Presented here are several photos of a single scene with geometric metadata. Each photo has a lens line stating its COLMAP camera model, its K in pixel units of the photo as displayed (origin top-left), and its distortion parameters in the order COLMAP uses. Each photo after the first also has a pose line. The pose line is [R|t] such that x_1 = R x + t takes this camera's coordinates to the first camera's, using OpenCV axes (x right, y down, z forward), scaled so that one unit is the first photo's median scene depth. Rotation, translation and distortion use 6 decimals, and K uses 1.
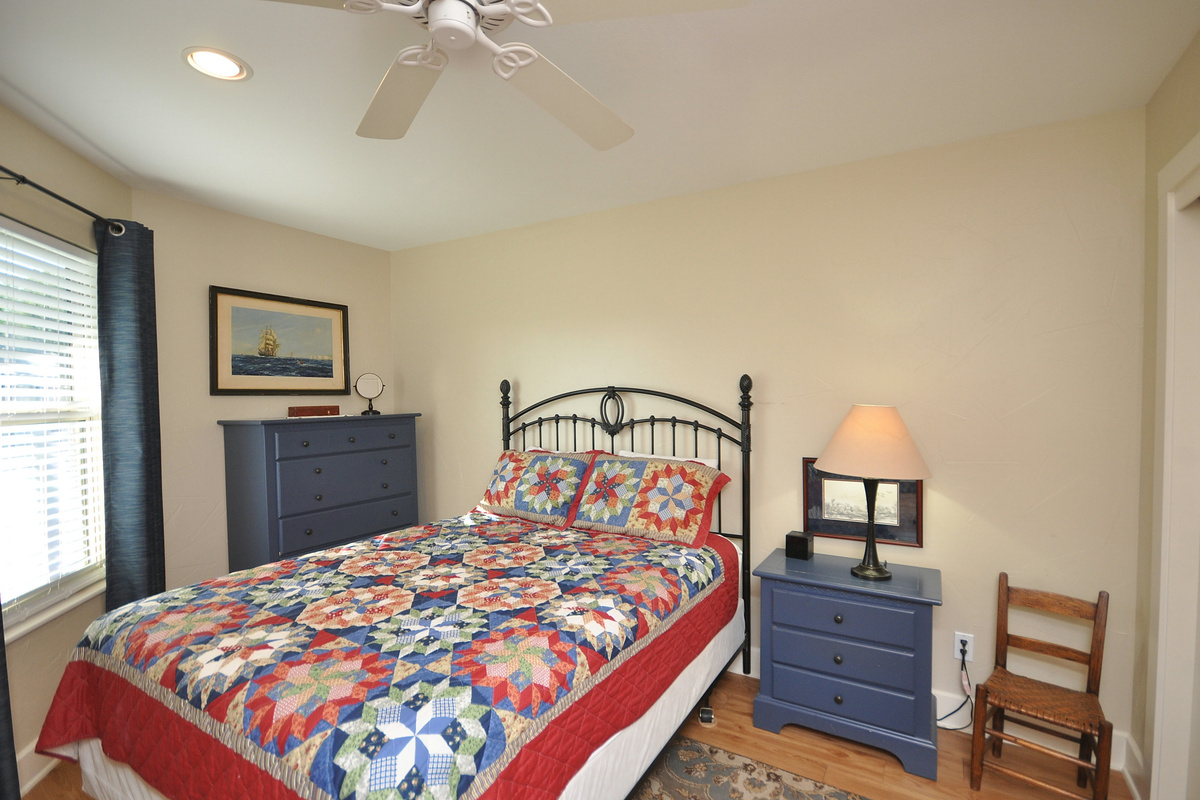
lens RADIAL K [[542.5, 0, 599.7], [0, 542.5, 405.5], [0, 0, 1]] dist [0.000381, -0.000072]
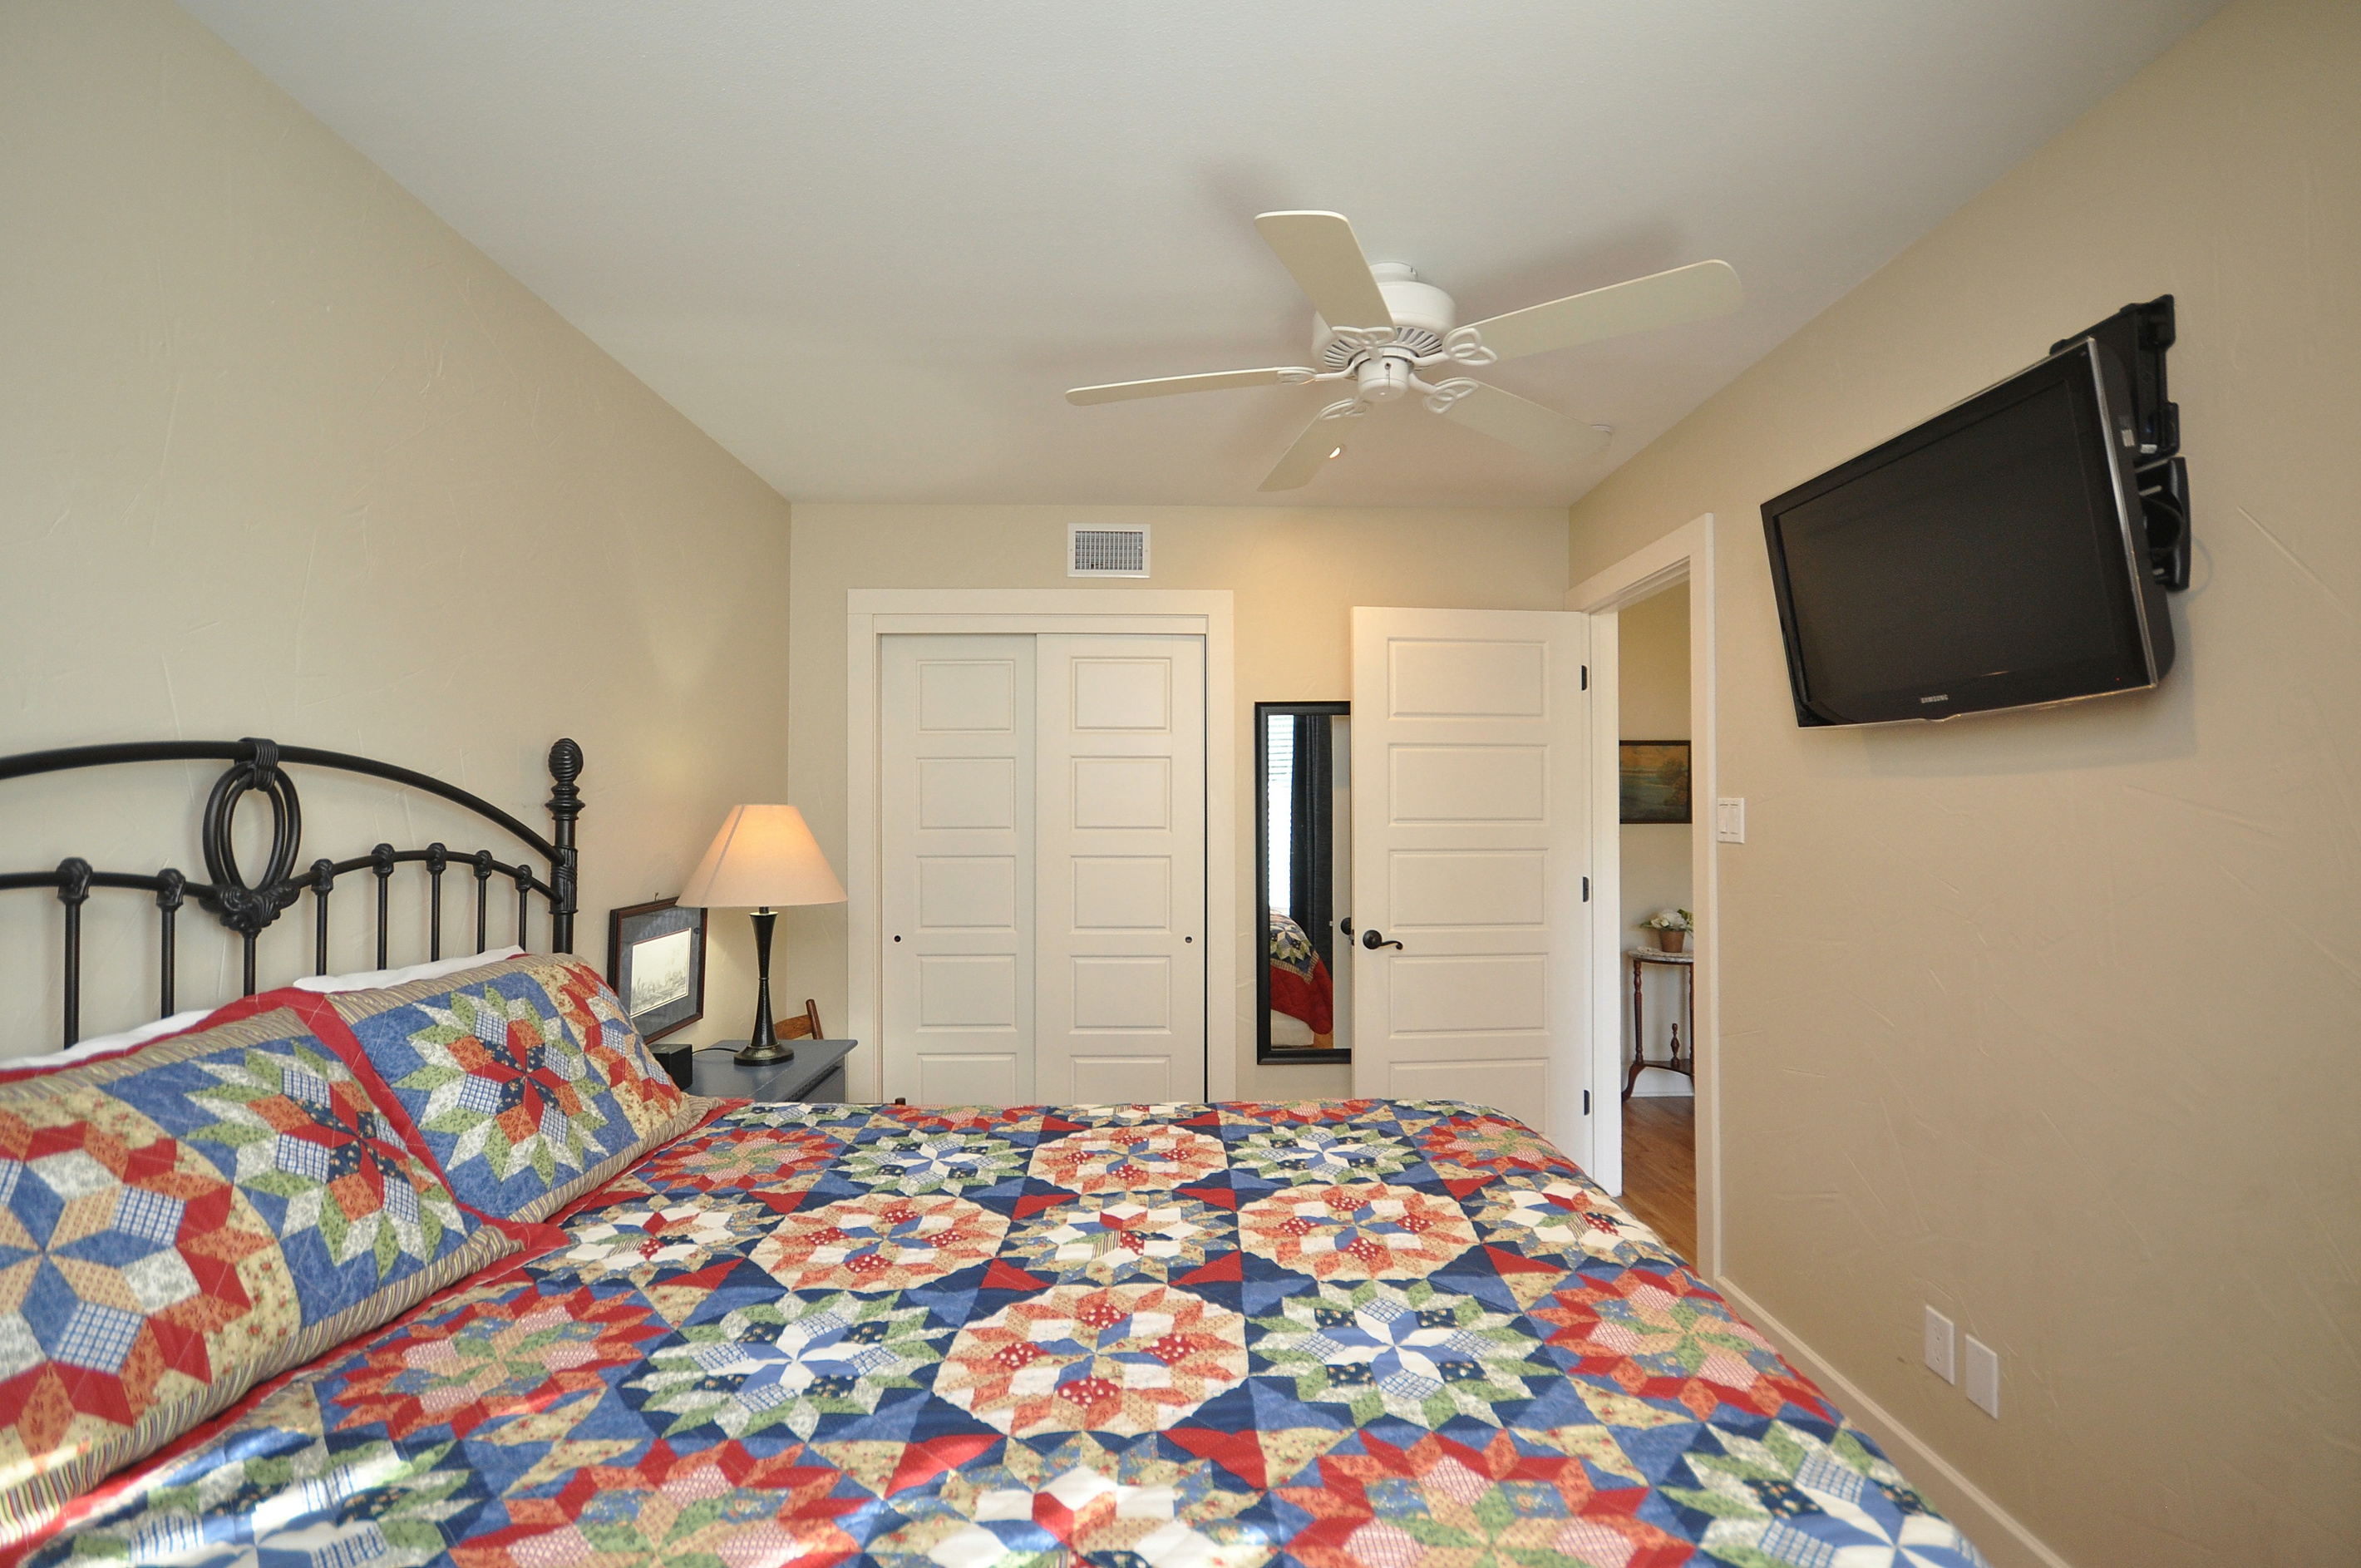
lens RADIAL K [[1067.4, 0, 1180.2], [0, 1067.4, 787.0], [0, 0, 1]] dist [0.000381, -0.000072]
pose [[-0.532004, 0.018123, 0.846548, -0.668322], [0.016837, 0.999800, -0.010823, 0.000082], [-0.846575, 0.008495, -0.532202, 0.937863]]
